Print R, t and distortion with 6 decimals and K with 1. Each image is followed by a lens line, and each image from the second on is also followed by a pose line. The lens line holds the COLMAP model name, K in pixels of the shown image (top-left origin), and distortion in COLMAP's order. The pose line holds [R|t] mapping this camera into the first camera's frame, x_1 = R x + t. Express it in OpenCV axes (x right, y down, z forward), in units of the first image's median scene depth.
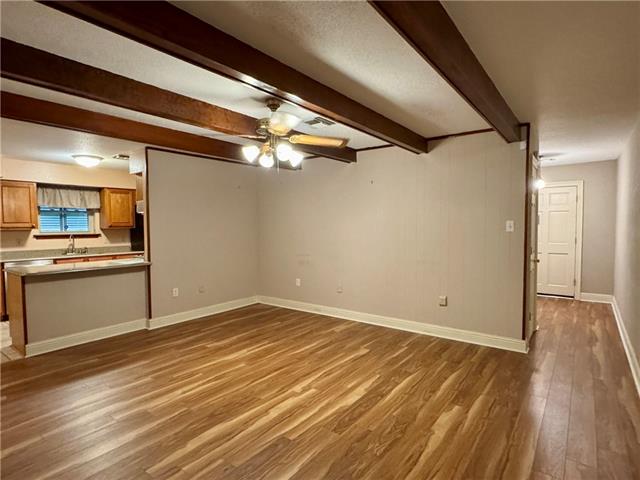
lens RADIAL K [[359.9, 0, 320.0], [0, 359.9, 240.0], [0, 0, 1]] dist [0.001944, 0.000481]
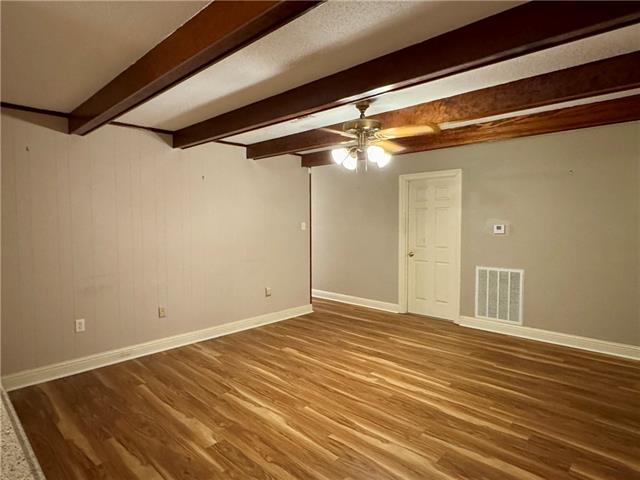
lens RADIAL K [[359.9, 0, 320.0], [0, 359.9, 240.0], [0, 0, 1]] dist [0.001944, 0.000481]
pose [[0.110092, -0.048146, 0.992755, -1.029173], [0.040741, 0.998205, 0.043892, -0.055233], [-0.993086, 0.035613, 0.111856, 0.918202]]
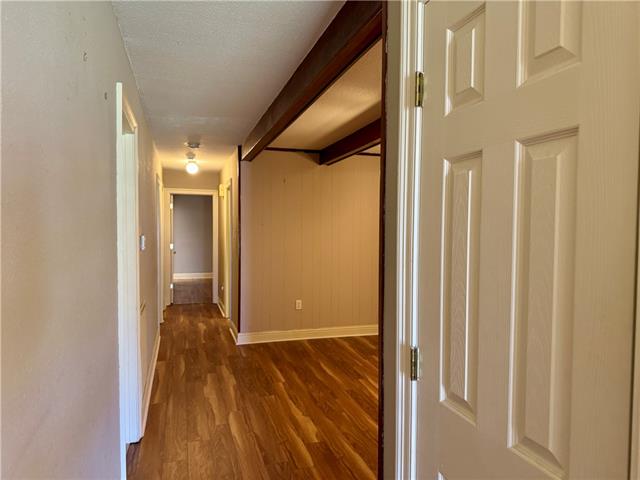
lens RADIAL K [[456.0, 0, 322.1], [0, 456.0, 242.9], [0, 0, 1]] dist [0.088040, -0.112159]
pose [[-0.597858, 0.027830, -0.801119, 1.051163], [-0.034418, 0.997584, 0.060340, -0.082918], [0.800863, 0.063648, -0.595456, 1.366677]]
